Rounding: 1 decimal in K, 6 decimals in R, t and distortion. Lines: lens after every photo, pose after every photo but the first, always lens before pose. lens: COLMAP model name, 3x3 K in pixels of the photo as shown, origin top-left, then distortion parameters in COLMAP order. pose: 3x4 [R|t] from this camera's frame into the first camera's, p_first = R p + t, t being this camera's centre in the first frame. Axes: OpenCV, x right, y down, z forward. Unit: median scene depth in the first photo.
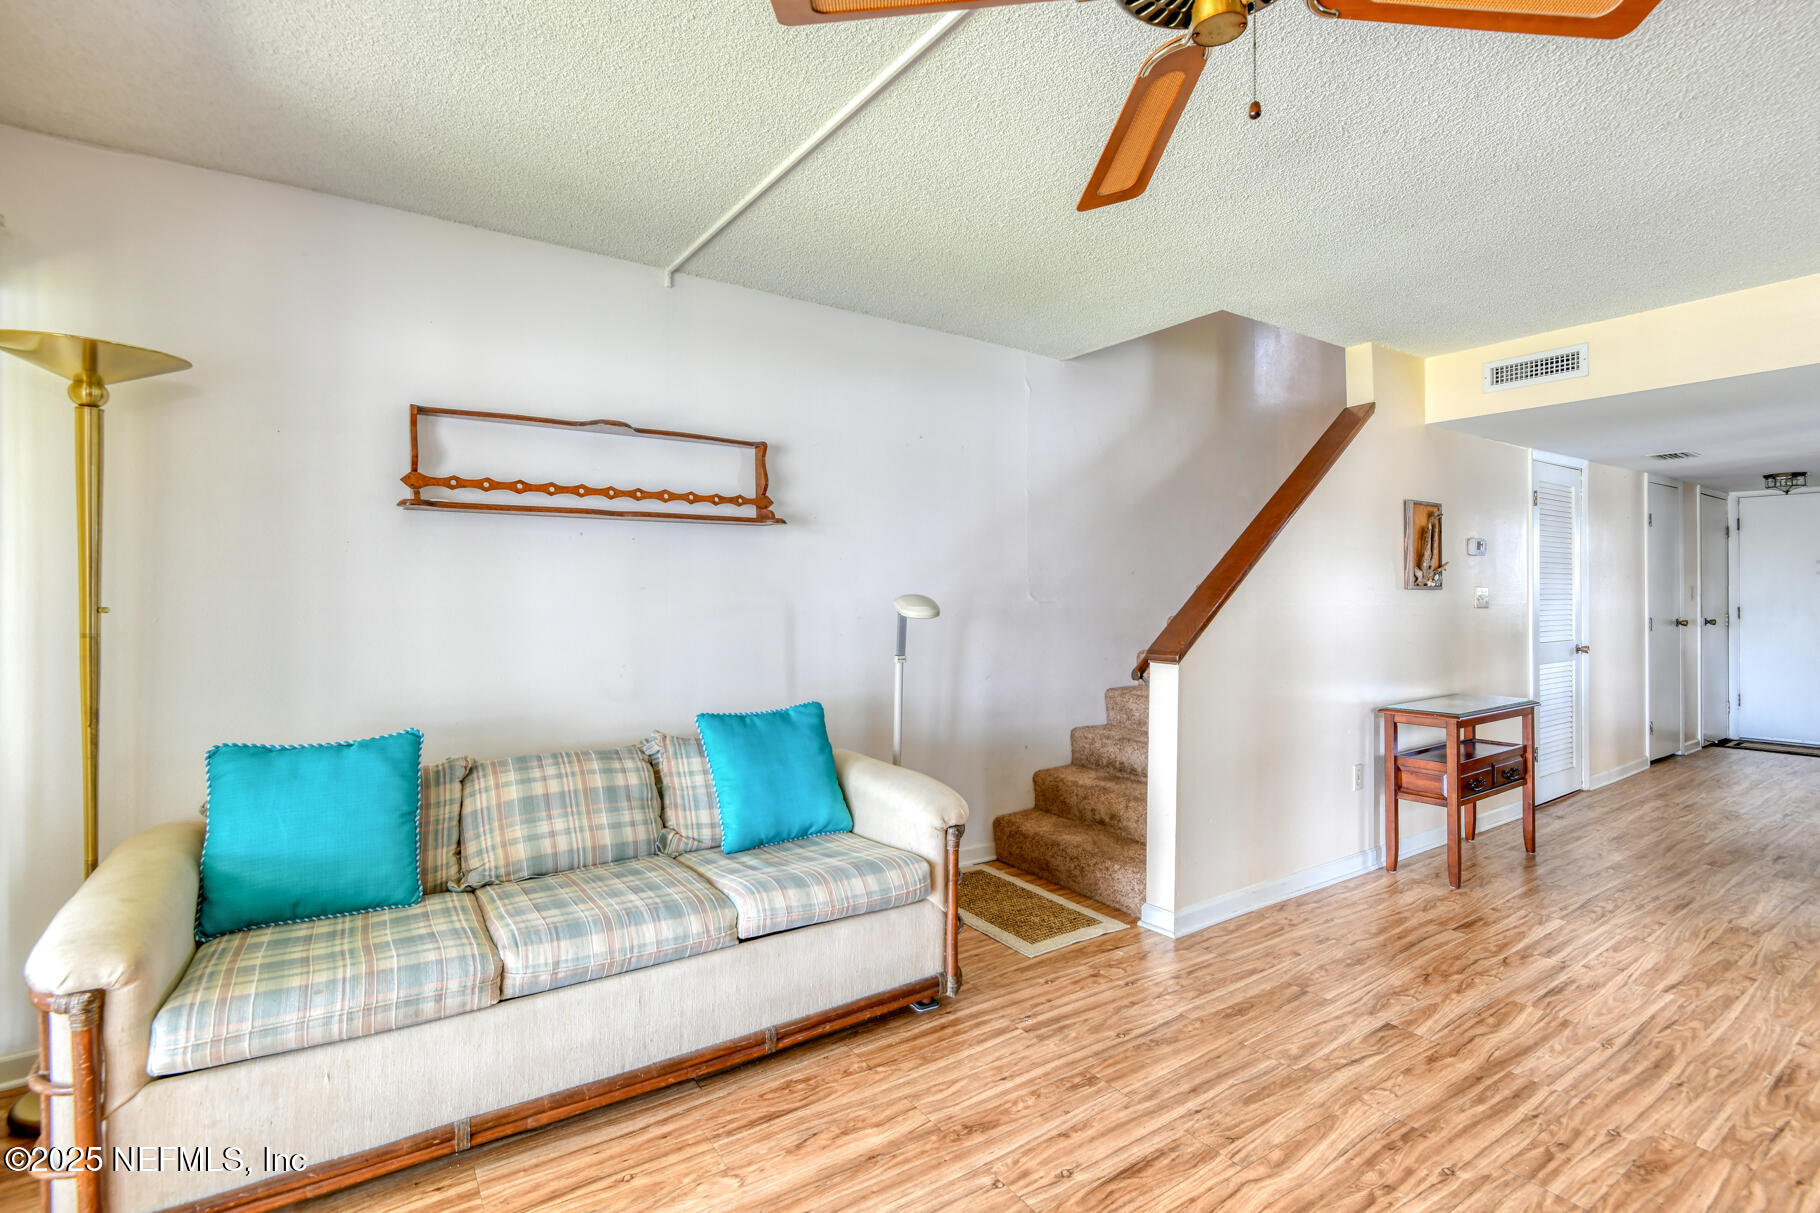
lens RADIAL K [[814.6, 0, 909.1], [0, 814.6, 601.9], [0, 0, 1]] dist [0.000405, -0.000938]
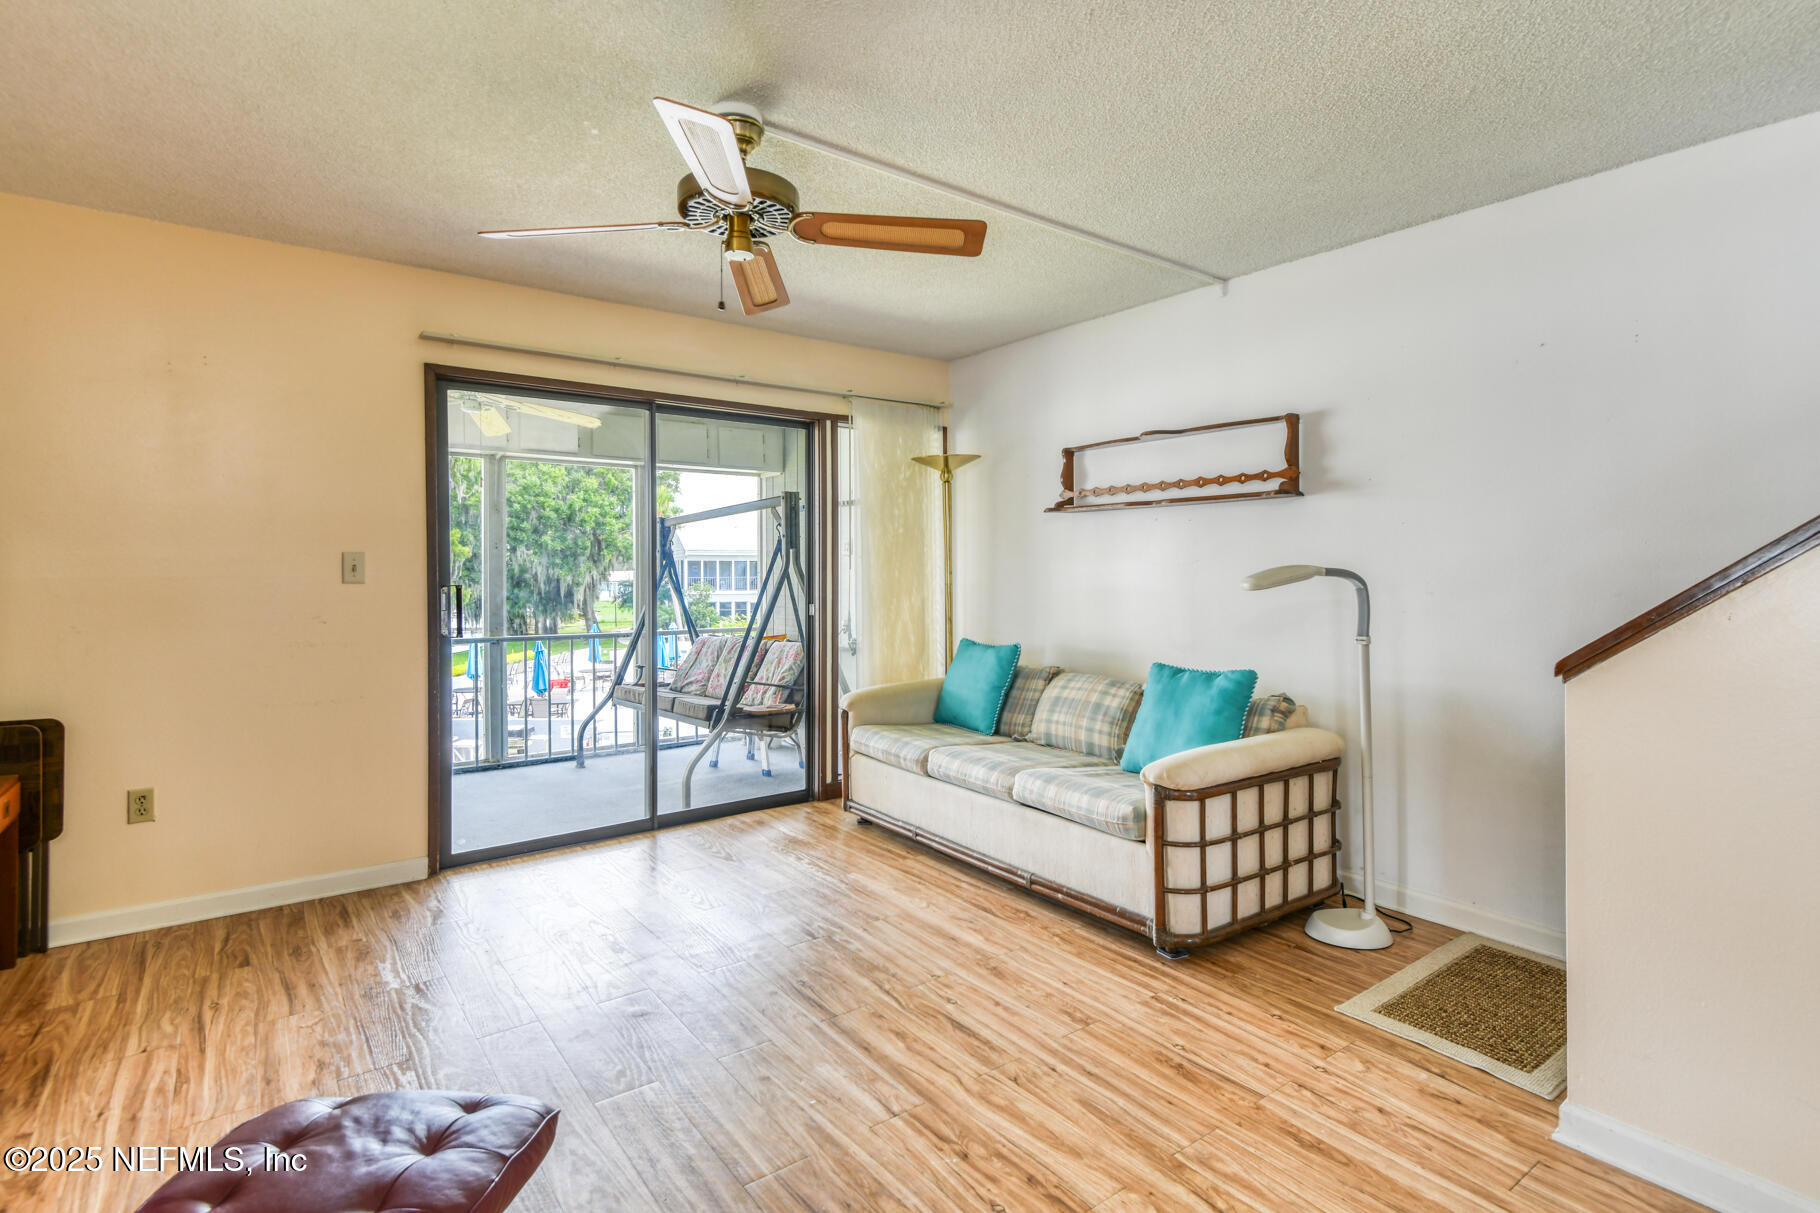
lens RADIAL K [[873.0, 0, 908.6], [0, 873.0, 596.5], [0, 0, 1]] dist [-0.014739, -0.001120]
pose [[0.065190, 0.032182, -0.997354, 1.217820], [-0.011559, 0.999437, 0.031493, 0.001451], [0.997806, 0.009476, 0.065525, 0.642424]]
